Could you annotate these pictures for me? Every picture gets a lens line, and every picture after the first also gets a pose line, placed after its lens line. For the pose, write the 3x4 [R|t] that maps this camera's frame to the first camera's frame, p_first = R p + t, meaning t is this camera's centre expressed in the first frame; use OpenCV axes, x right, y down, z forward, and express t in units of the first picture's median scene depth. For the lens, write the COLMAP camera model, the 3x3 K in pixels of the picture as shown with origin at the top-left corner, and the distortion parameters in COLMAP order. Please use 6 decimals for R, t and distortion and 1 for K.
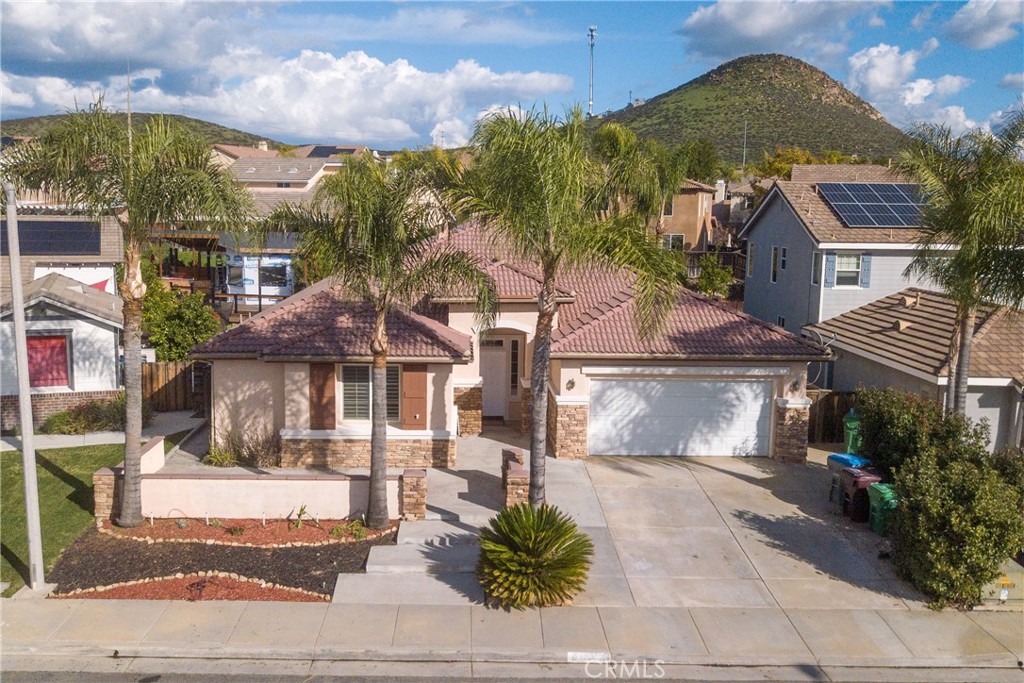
lens RADIAL K [[1045.5, 0, 512.0], [0, 1045.5, 341.5], [0, 0, 1]] dist [-0.007734, -0.028789]
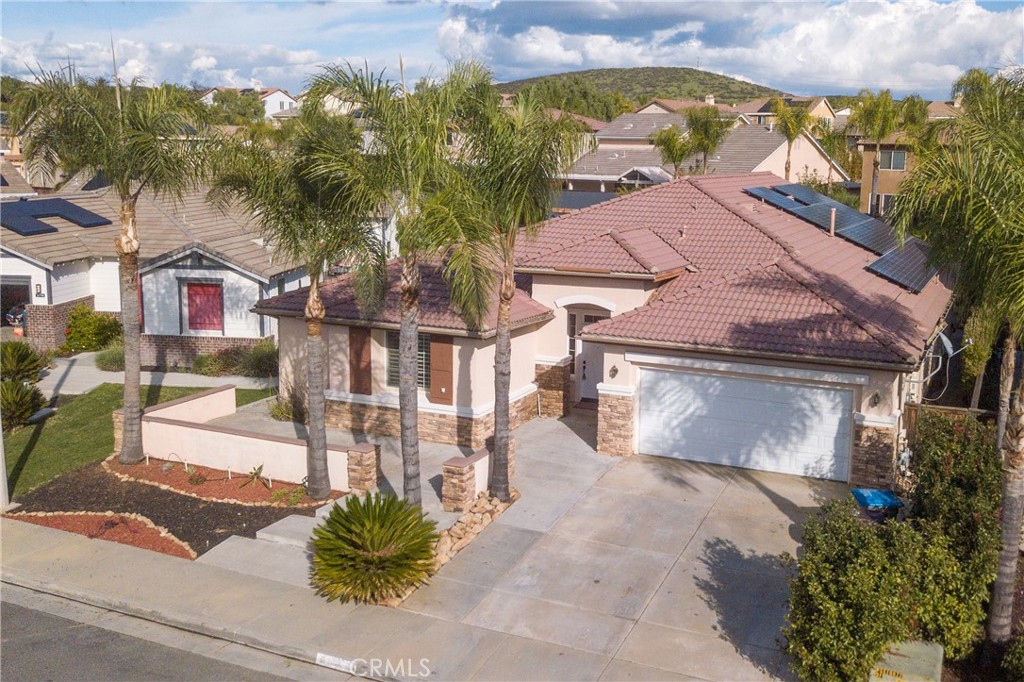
lens RADIAL K [[1094.7, 0, 512.0], [0, 1094.7, 341.0], [0, 0, 1]] dist [-0.001804, -0.004144]
pose [[0.898182, 0.079952, -0.432292, 0.384279], [-0.065668, 0.996691, 0.047898, -0.024330], [0.434691, -0.014634, 0.900461, 0.124977]]
